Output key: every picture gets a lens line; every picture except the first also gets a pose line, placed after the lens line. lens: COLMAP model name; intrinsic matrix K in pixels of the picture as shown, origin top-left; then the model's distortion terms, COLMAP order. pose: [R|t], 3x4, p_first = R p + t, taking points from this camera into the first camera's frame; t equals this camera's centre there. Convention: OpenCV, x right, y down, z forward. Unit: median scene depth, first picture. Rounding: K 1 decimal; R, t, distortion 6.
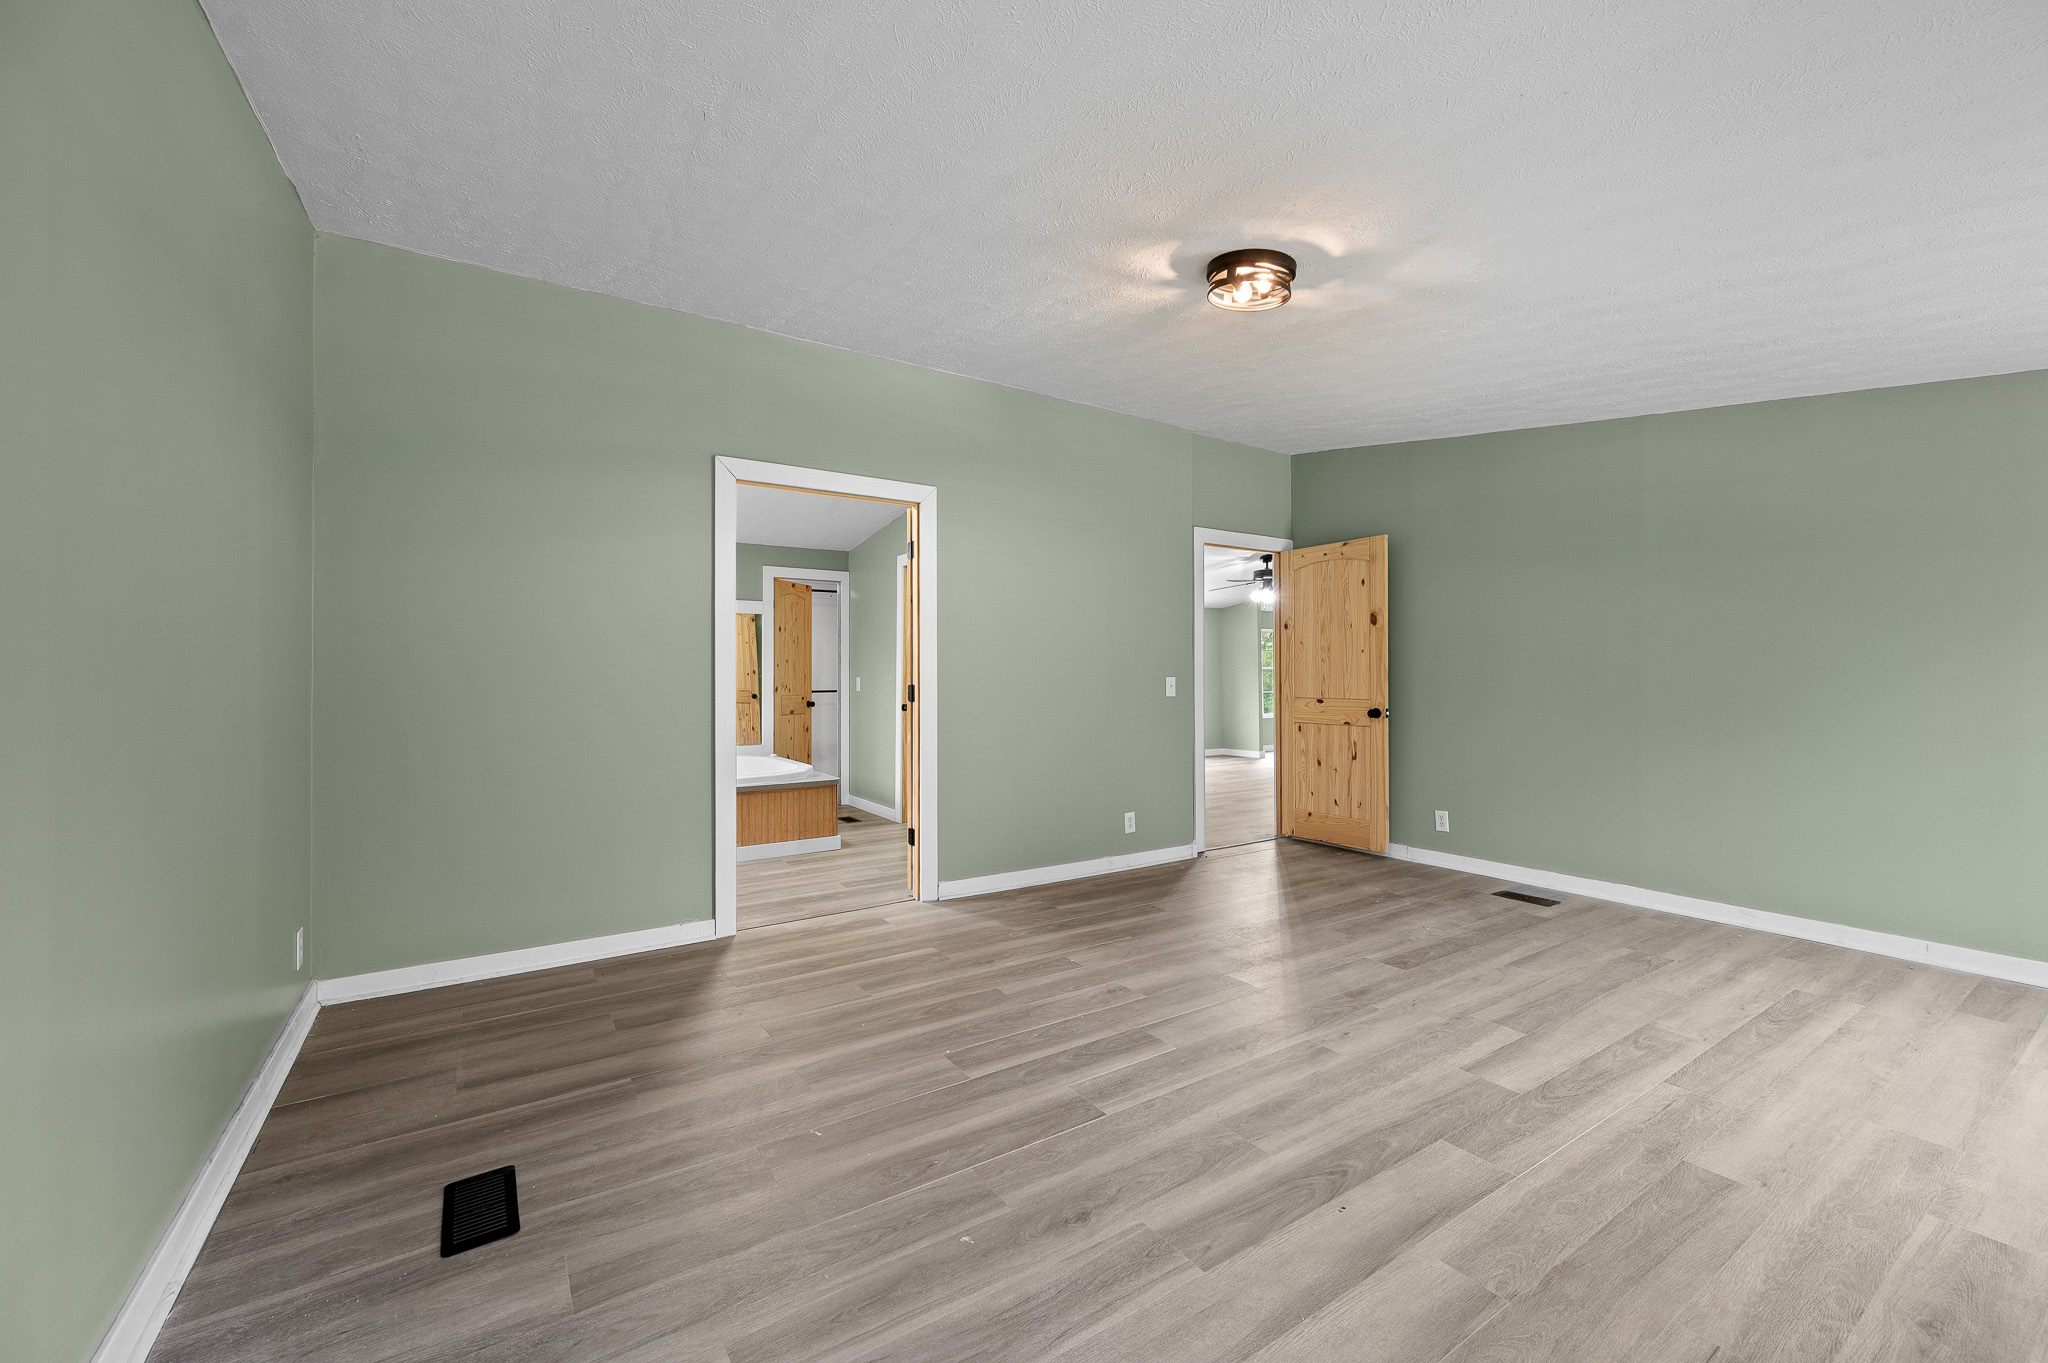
lens RADIAL K [[821.9, 0, 1028.8], [0, 821.9, 685.1], [0, 0, 1]] dist [0.002006, 0.000541]
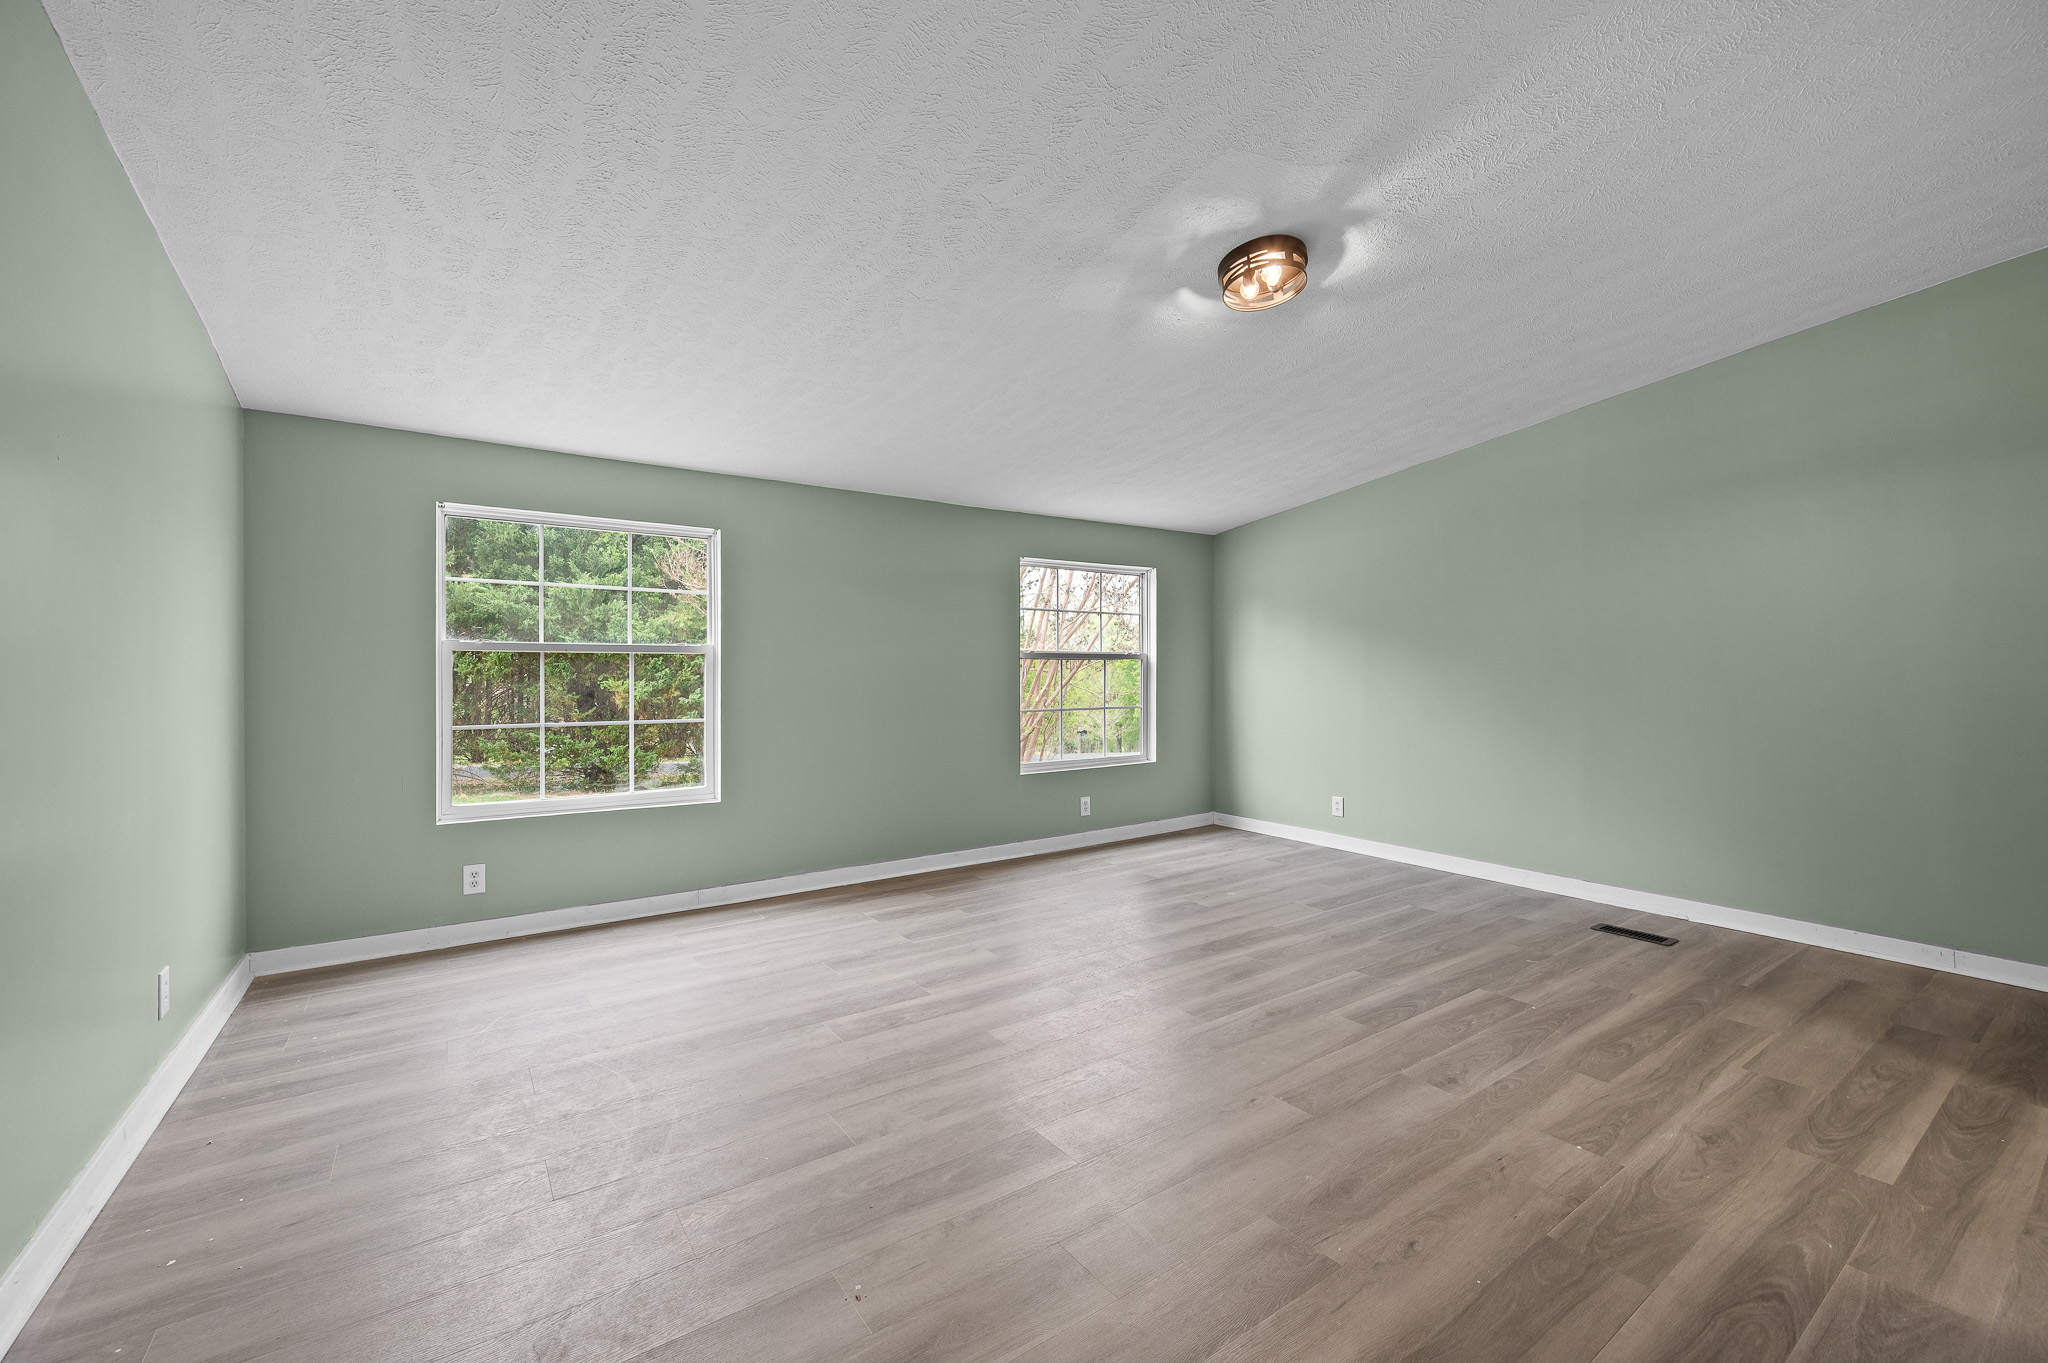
lens RADIAL K [[812.5, 0, 1027.0], [0, 812.5, 682.9], [0, 0, 1]] dist [-0.000784, -0.000012]
pose [[-0.999627, 0.003370, -0.027086, 0.610242], [0.002929, 0.999863, 0.016297, -0.009641], [0.027137, 0.016211, -0.999500, 2.067680]]
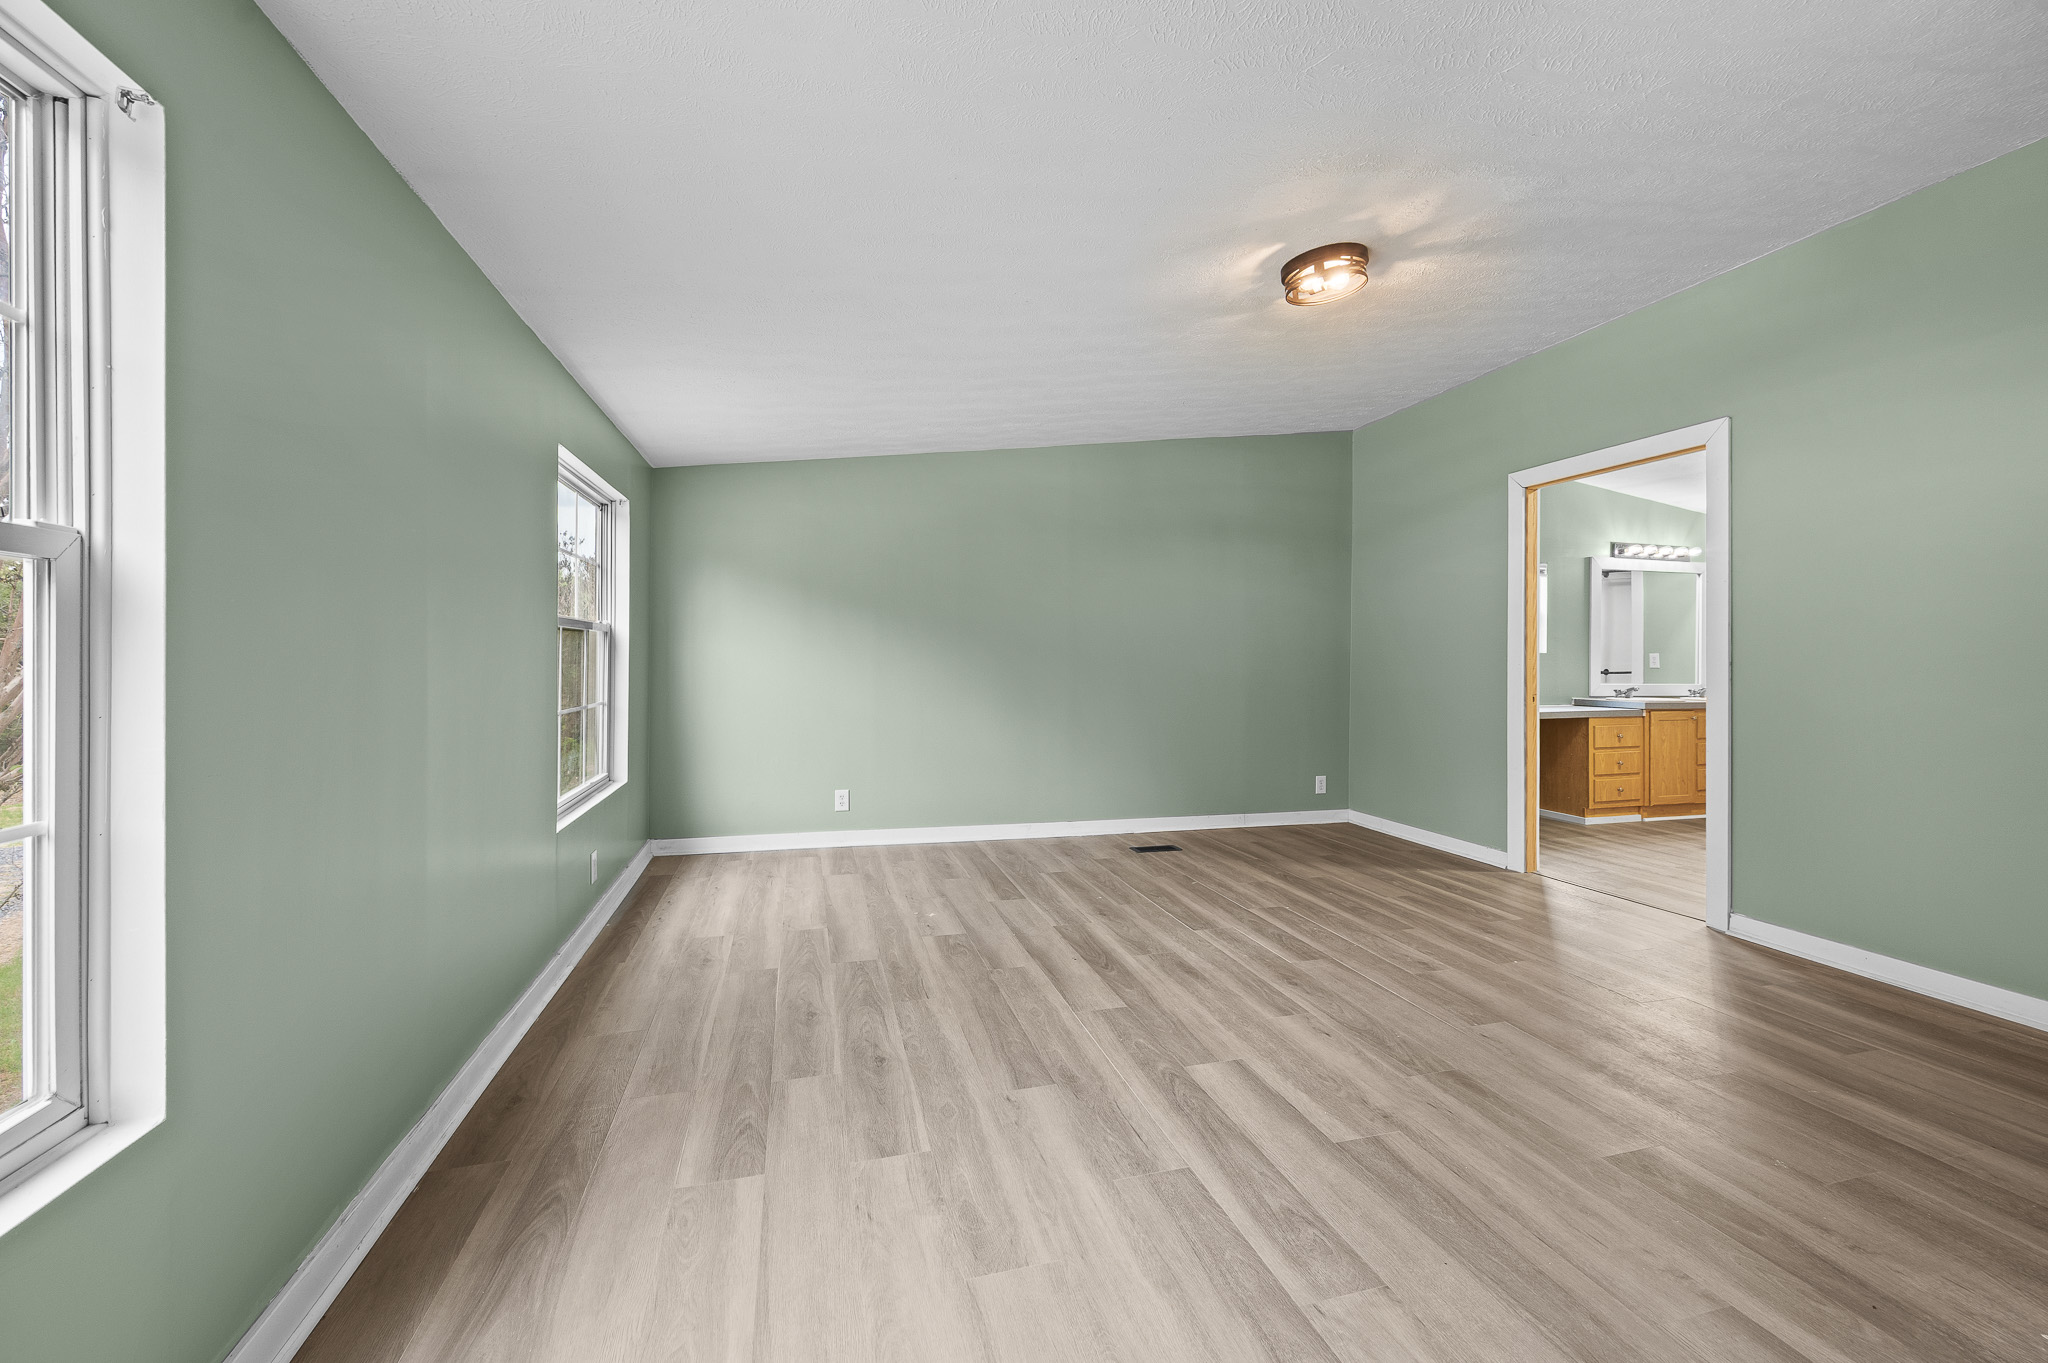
lens RADIAL K [[811.2, 0, 1022.8], [0, 811.2, 665.6], [0, 0, 1]] dist [0.000581, 0.000098]
pose [[-0.320345, 0.006177, -0.947281, 1.432539], [-0.009983, 0.999901, 0.009896, 0.002045], [0.947248, 0.012627, -0.320252, 1.012428]]
